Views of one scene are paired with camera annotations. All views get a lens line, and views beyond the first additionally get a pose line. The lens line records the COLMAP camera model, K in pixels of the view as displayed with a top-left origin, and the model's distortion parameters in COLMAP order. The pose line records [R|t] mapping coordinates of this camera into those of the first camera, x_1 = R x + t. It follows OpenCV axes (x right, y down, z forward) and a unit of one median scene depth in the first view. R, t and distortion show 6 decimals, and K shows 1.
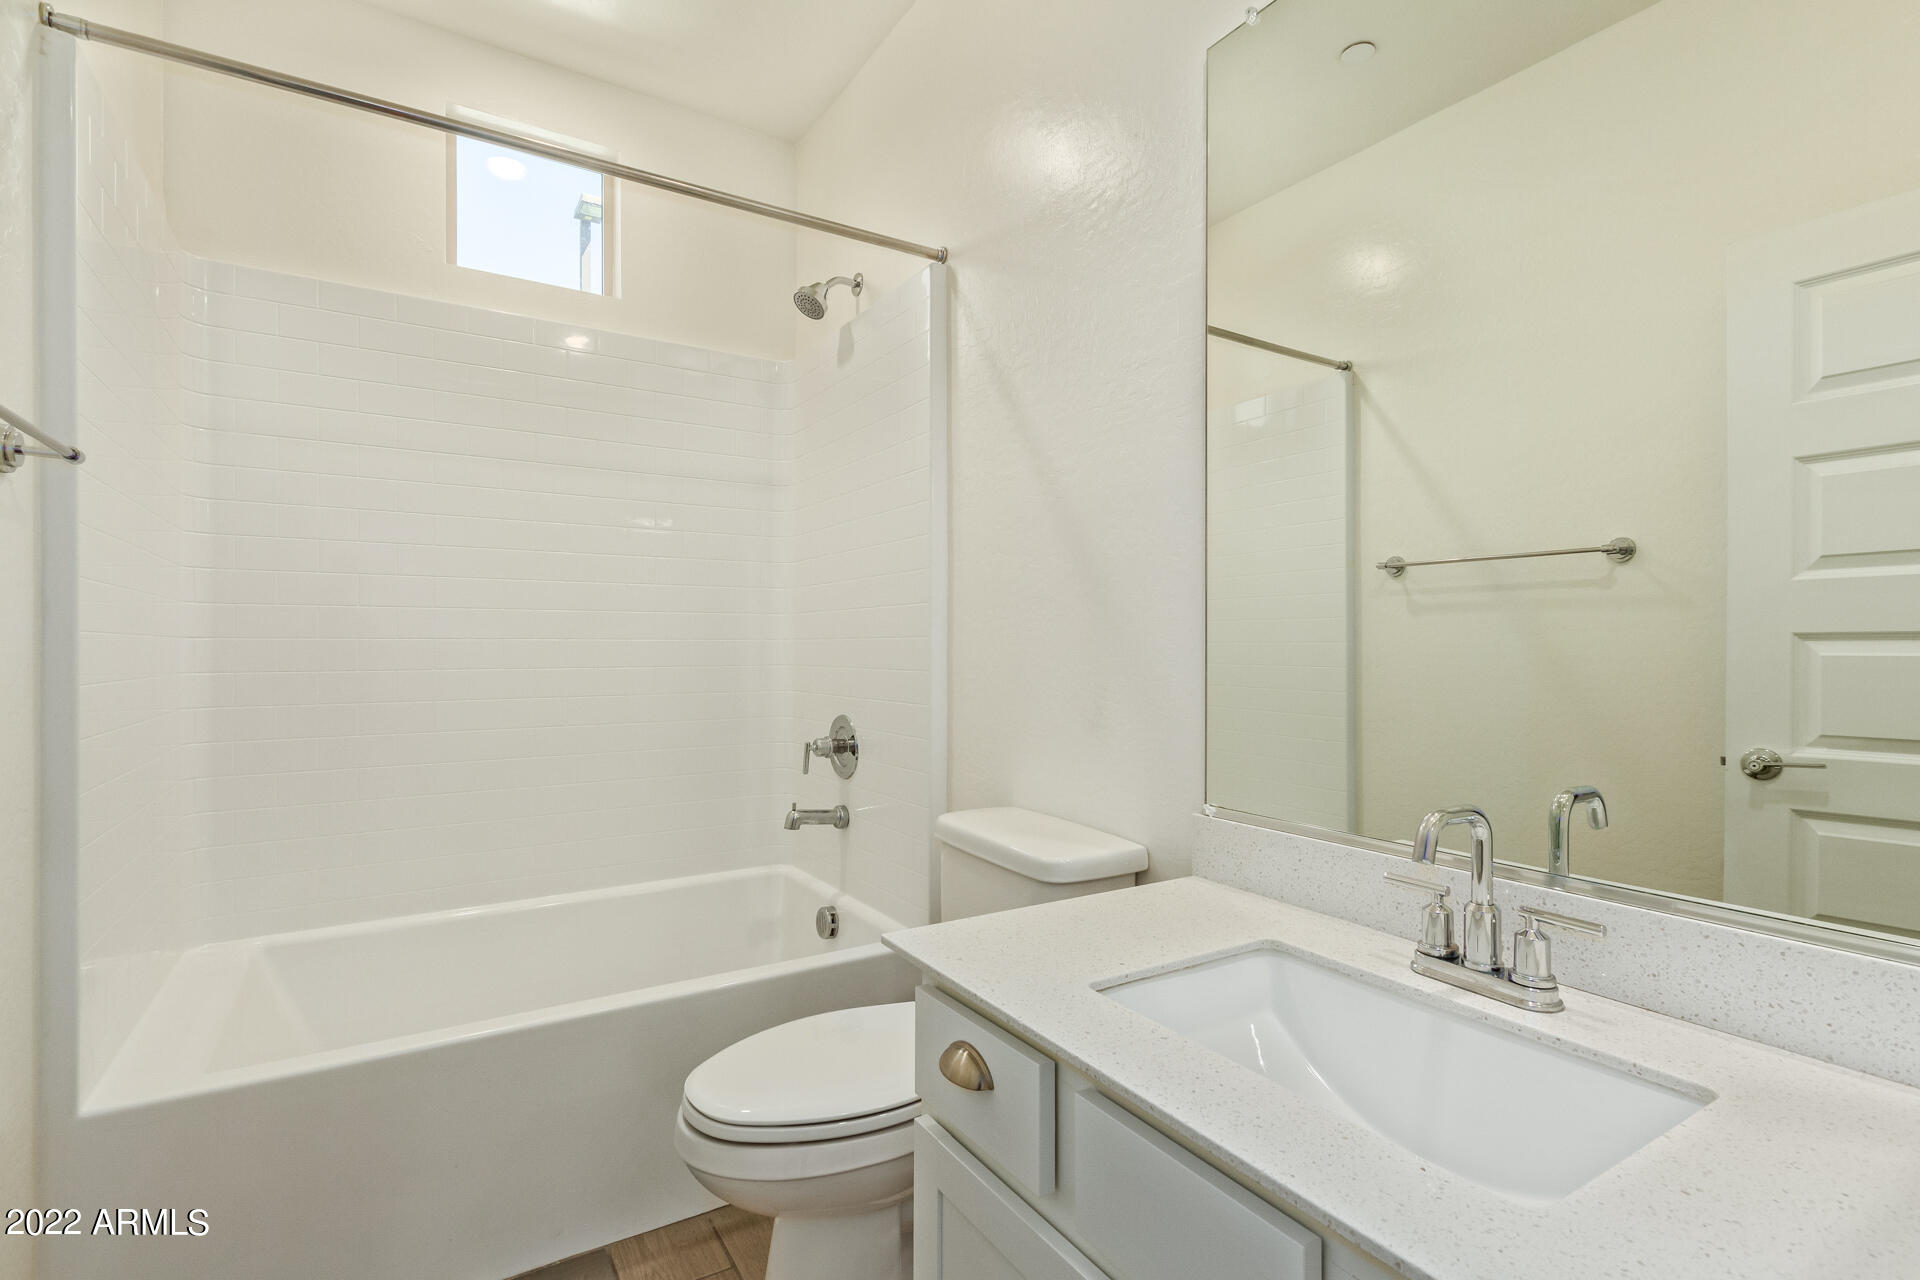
lens RADIAL K [[892.3, 0, 960.0], [0, 892.3, 640.0], [0, 0, 1]] dist [0.005057, -0.000190]
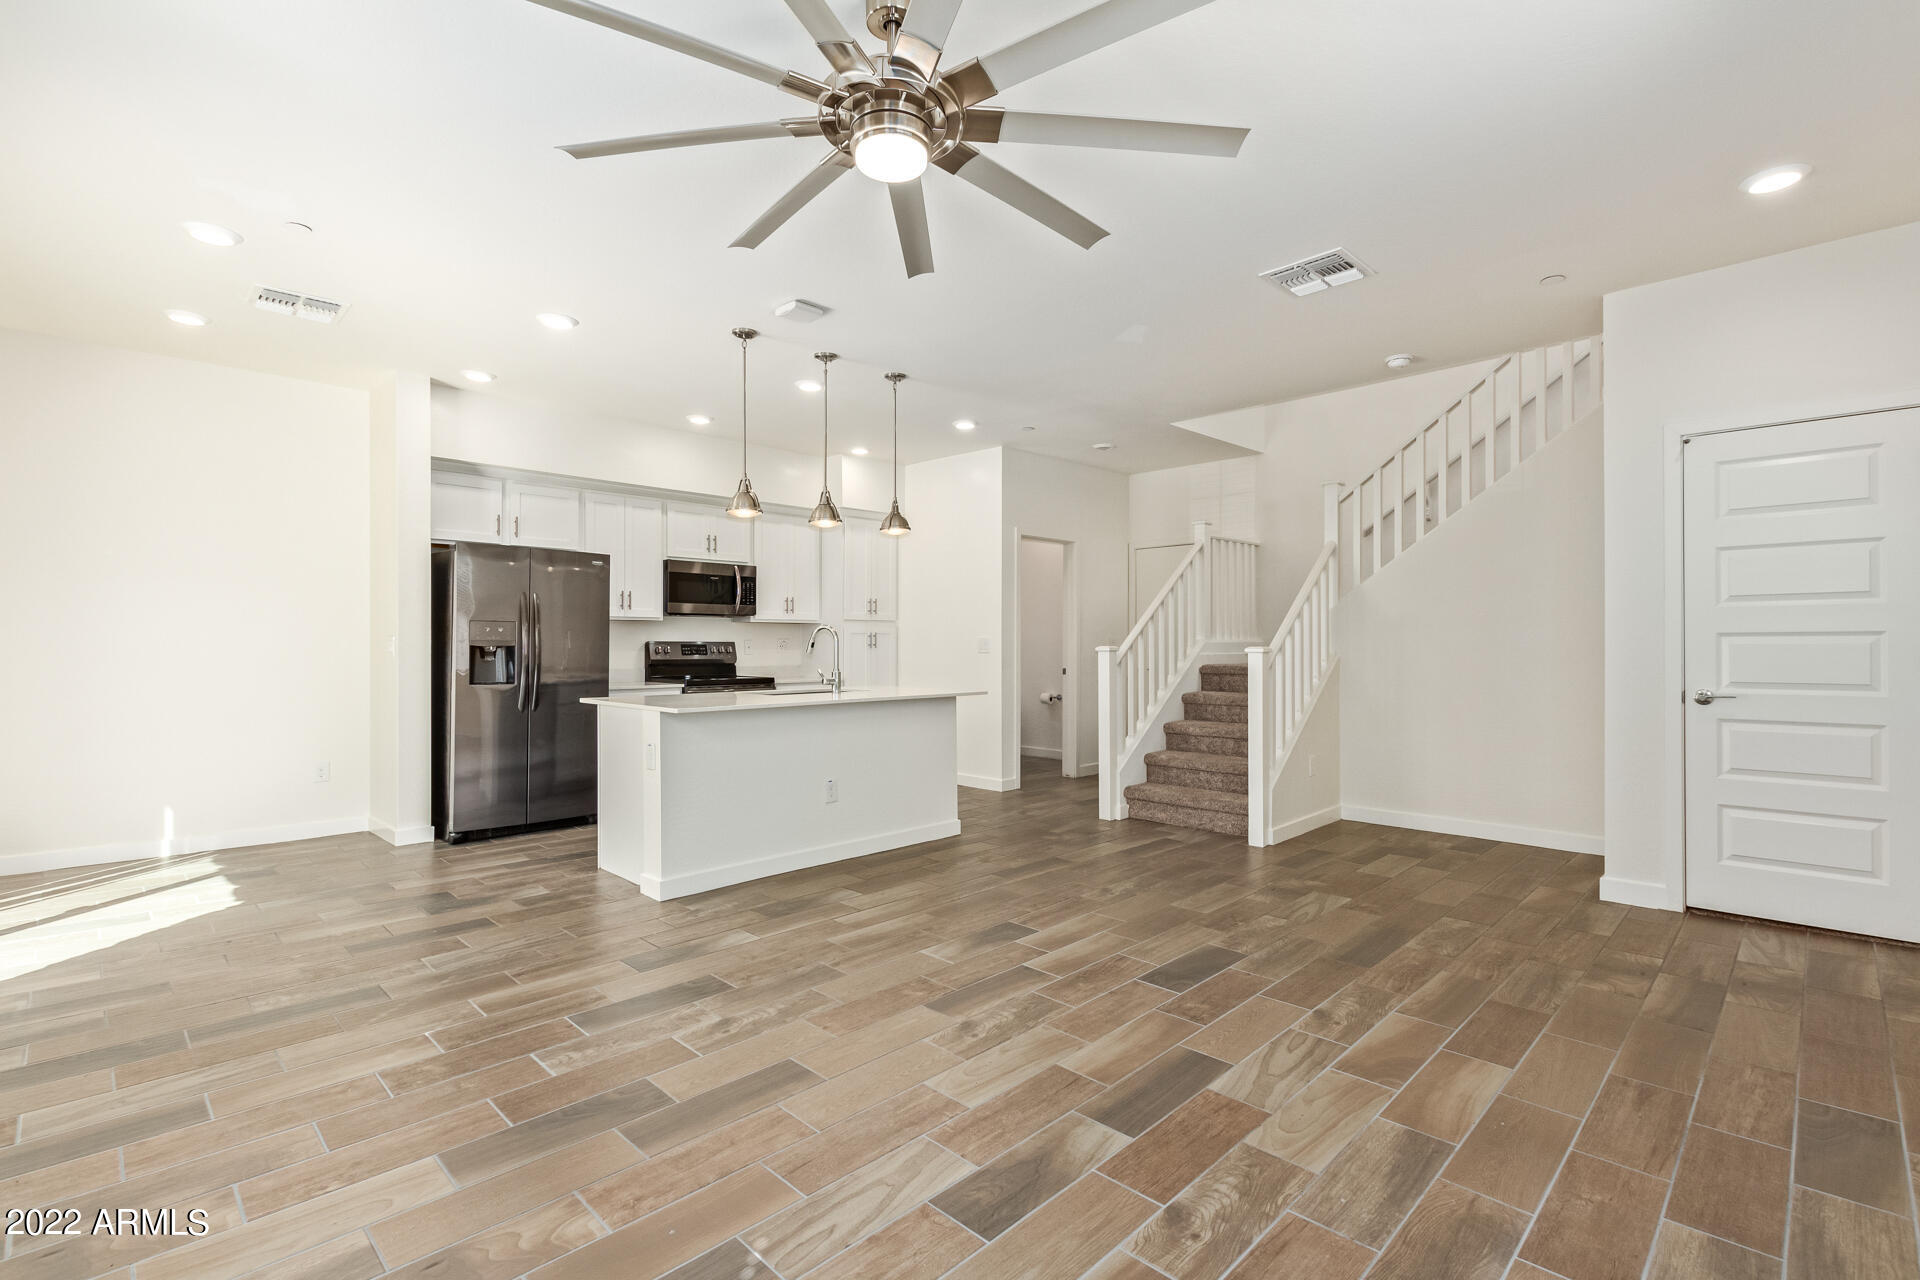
lens RADIAL K [[892.3, 0, 960.0], [0, 892.3, 640.0], [0, 0, 1]] dist [0.005057, -0.000190]
pose [[0.969115, 0.003340, 0.246586, -1.269982], [-0.004758, 0.999975, 0.005159, 0.005491], [-0.246562, -0.006173, 0.969107, -0.566178]]
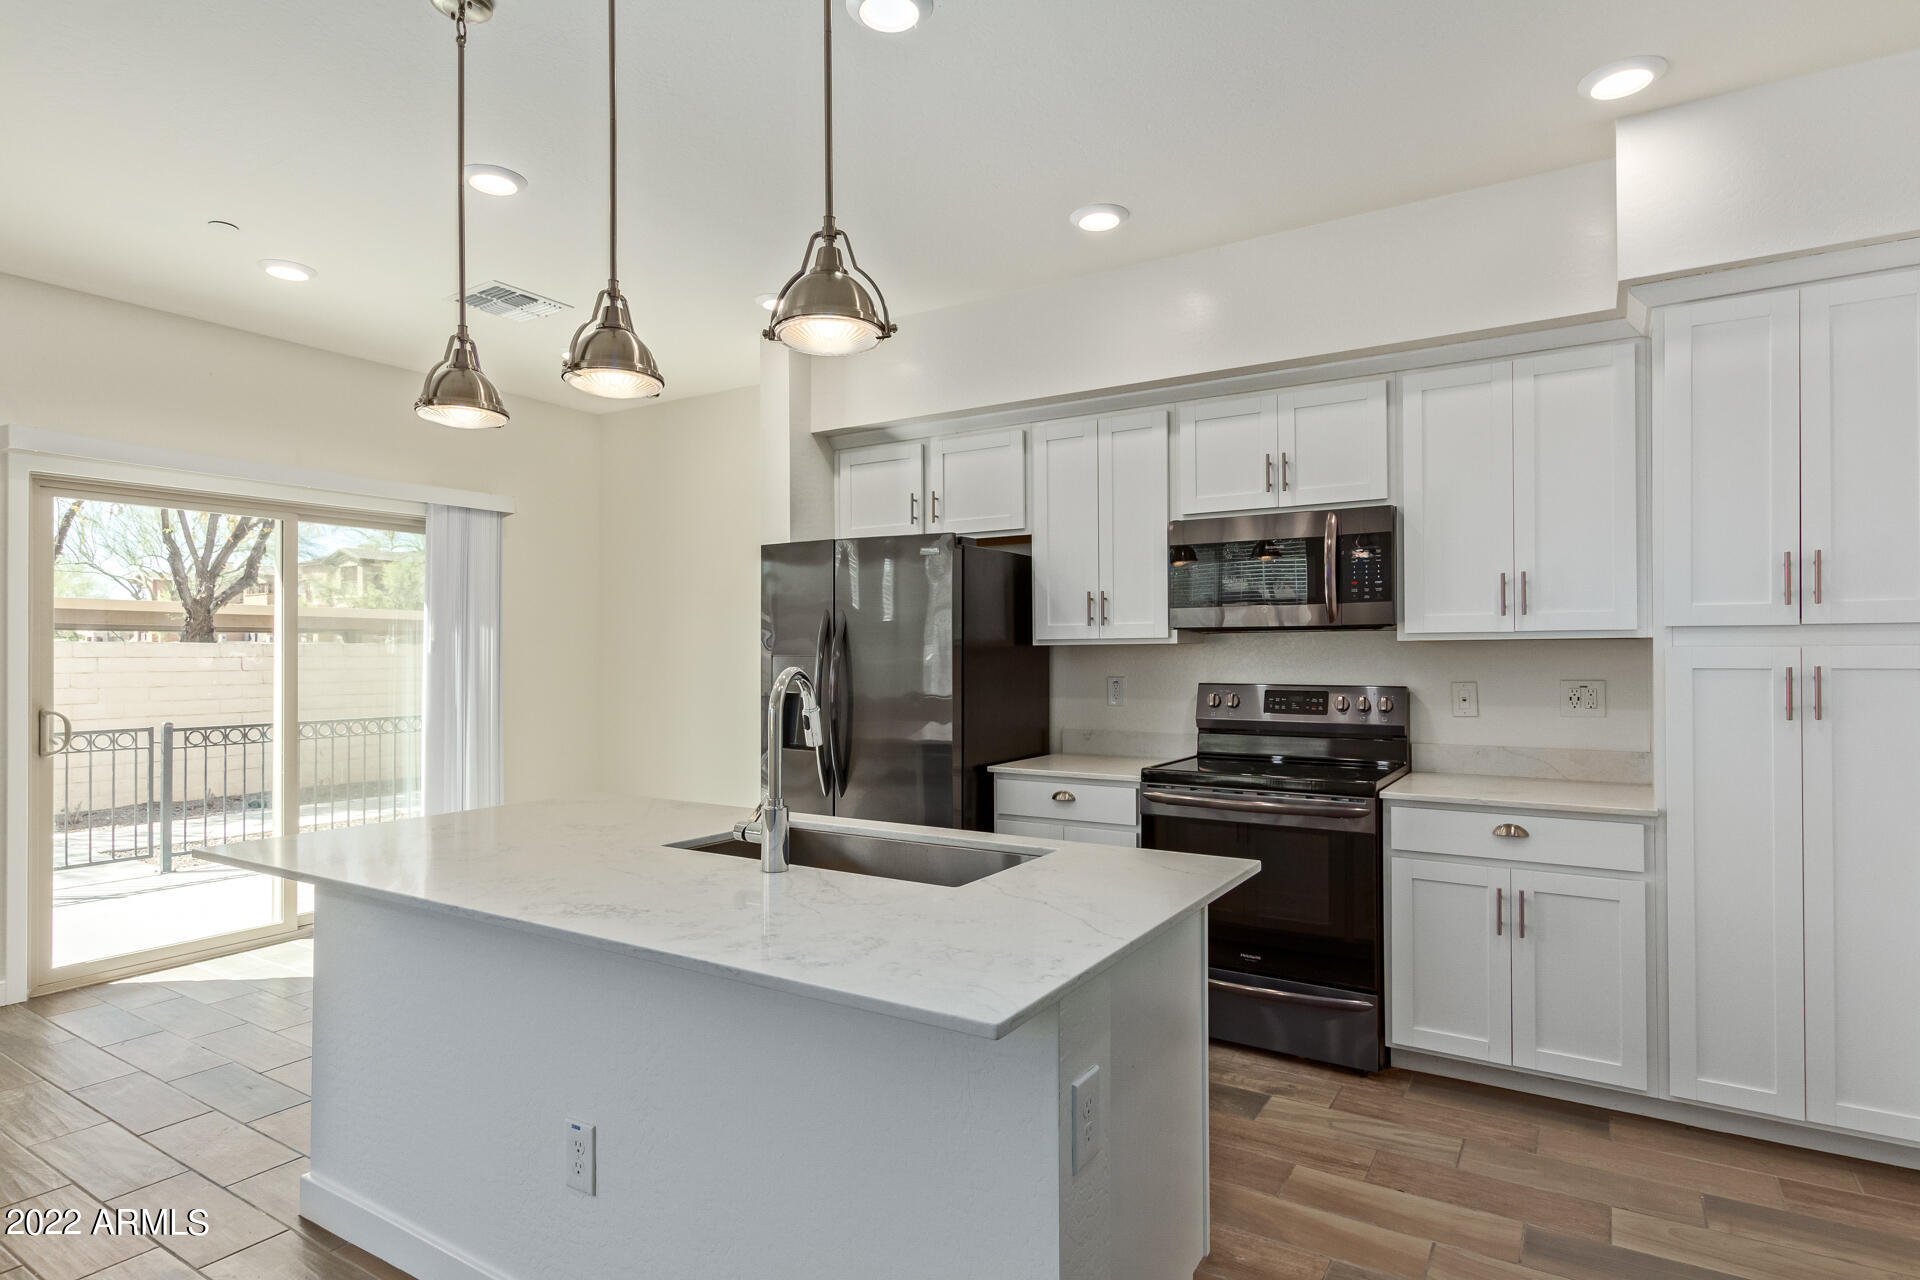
lens RADIAL K [[1011.1, 0, 945.4], [0, 1011.1, 640.5], [0, 0, 1]] dist [-0.002878, -0.000718]
pose [[0.427754, -0.011846, -0.903818, 0.082105], [0.008619, 0.999922, -0.009026, -0.039168], [0.903854, -0.003929, 0.427823, 1.865272]]
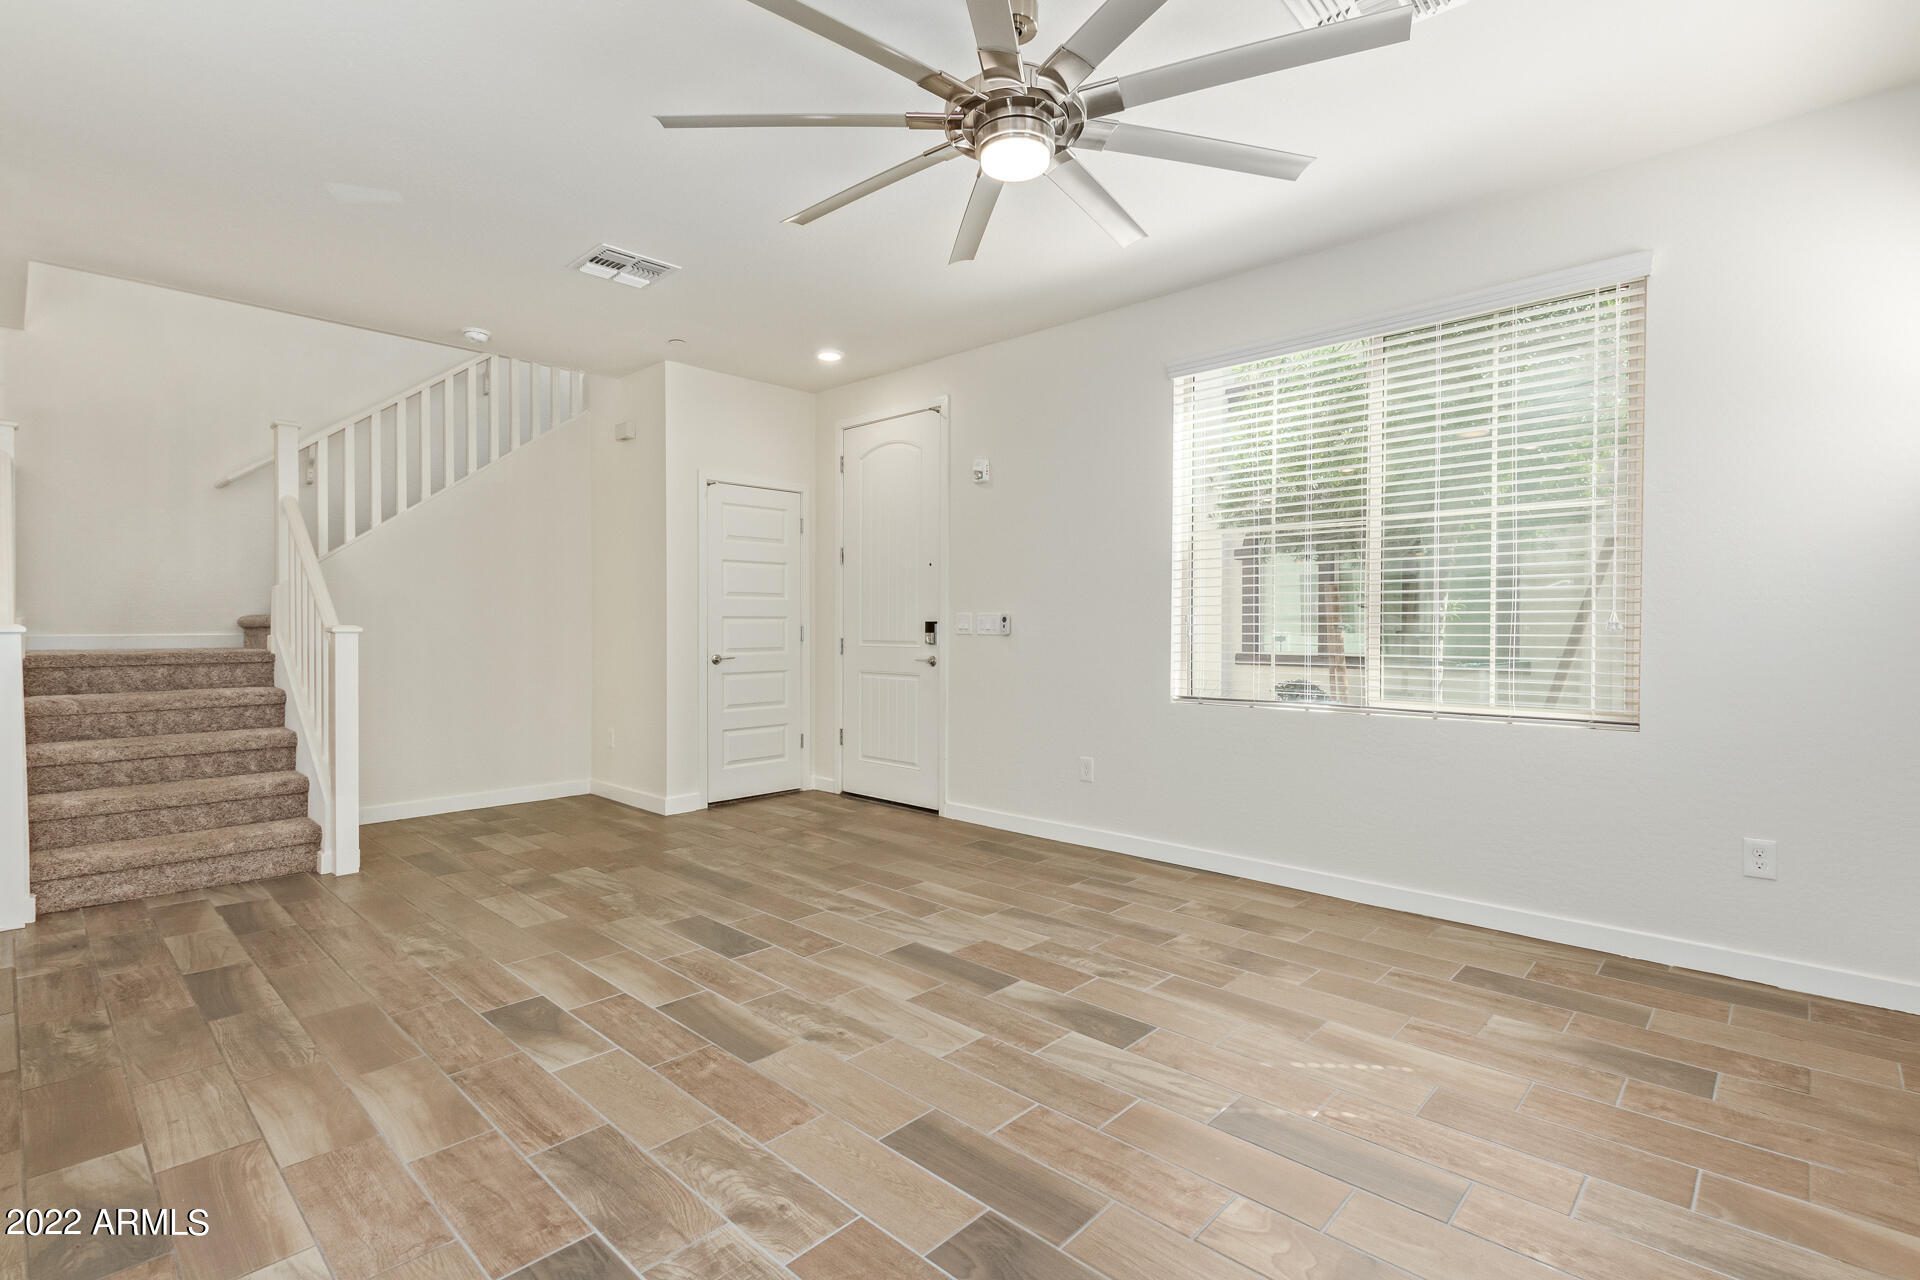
lens RADIAL K [[882.7, 0, 984.7], [0, 882.7, 635.4], [0, 0, 1]] dist [0.004627, 0.000433]
pose [[-0.287470, -0.006920, 0.957765, -2.235375], [-0.009604, 0.999944, 0.004342, 0.039750], [-0.957741, -0.007950, -0.287521, 1.007490]]
